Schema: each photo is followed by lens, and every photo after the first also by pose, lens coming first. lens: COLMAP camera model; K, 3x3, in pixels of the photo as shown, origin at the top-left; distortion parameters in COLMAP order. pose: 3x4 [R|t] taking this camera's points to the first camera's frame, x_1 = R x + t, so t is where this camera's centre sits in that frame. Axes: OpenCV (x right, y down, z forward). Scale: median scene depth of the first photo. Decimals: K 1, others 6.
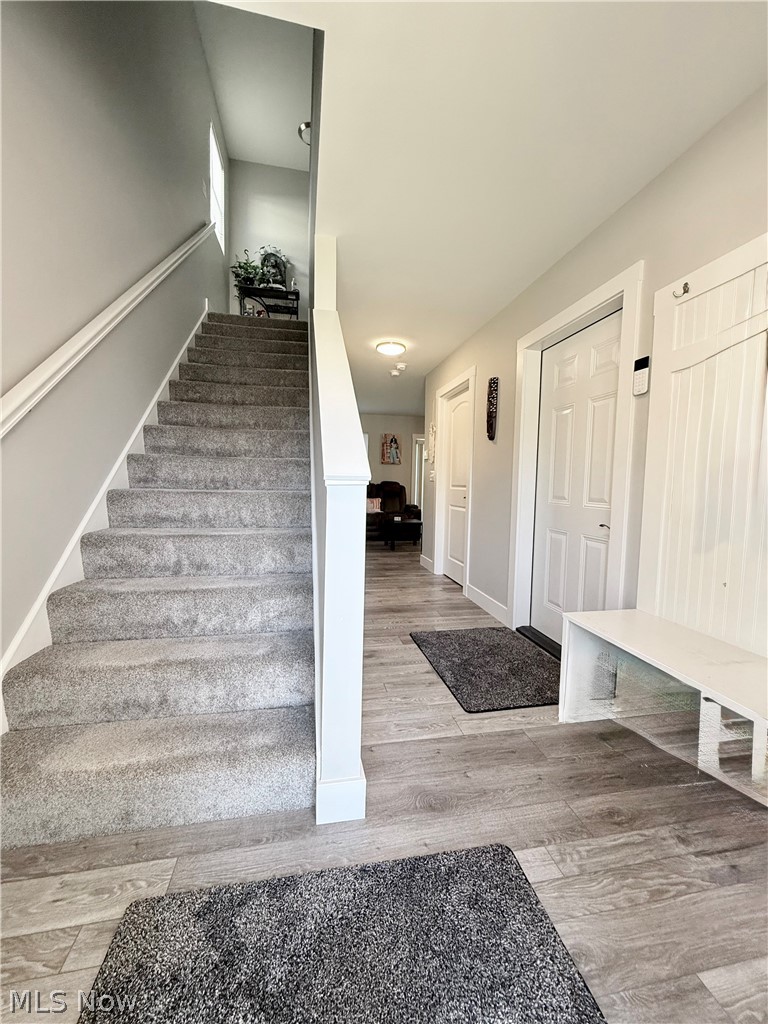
lens RADIAL K [[407.0, 0, 384.0], [0, 407.0, 512.0], [0, 0, 1]] dist [-0.000341, -0.000006]
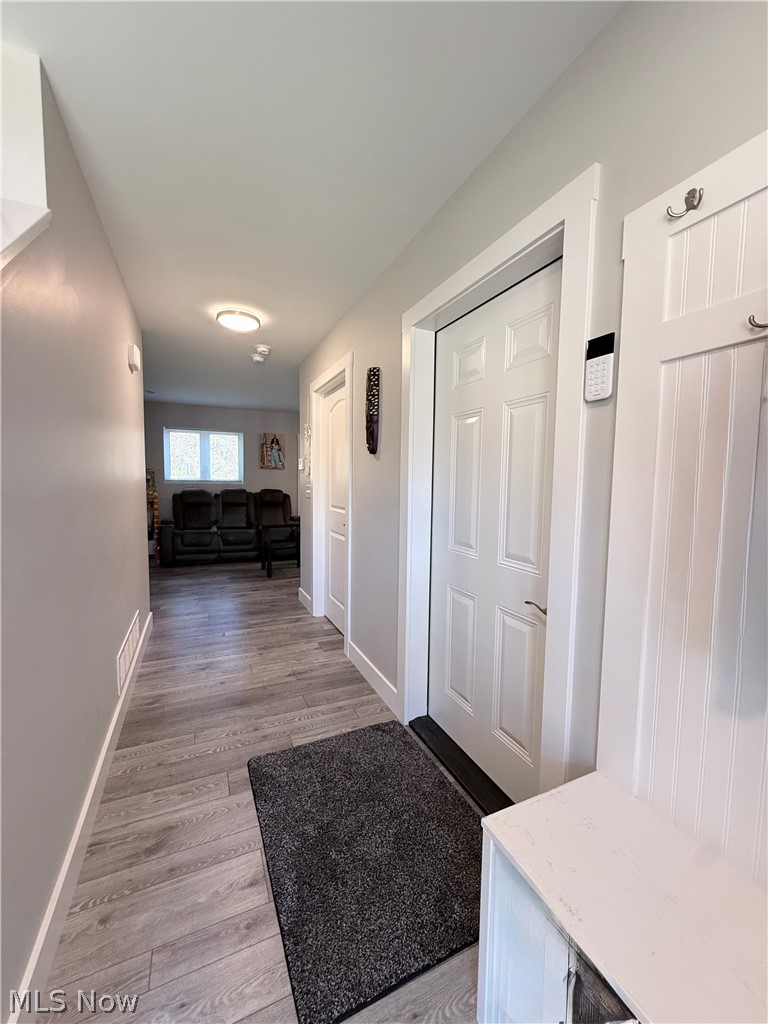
lens RADIAL K [[407.0, 0, 384.0], [0, 407.0, 512.0], [0, 0, 1]] dist [-0.000341, -0.000006]
pose [[0.972470, -0.022533, 0.231934, 0.125829], [0.020303, 0.999722, 0.011999, -0.090926], [-0.232140, -0.006960, 0.972657, 0.321399]]
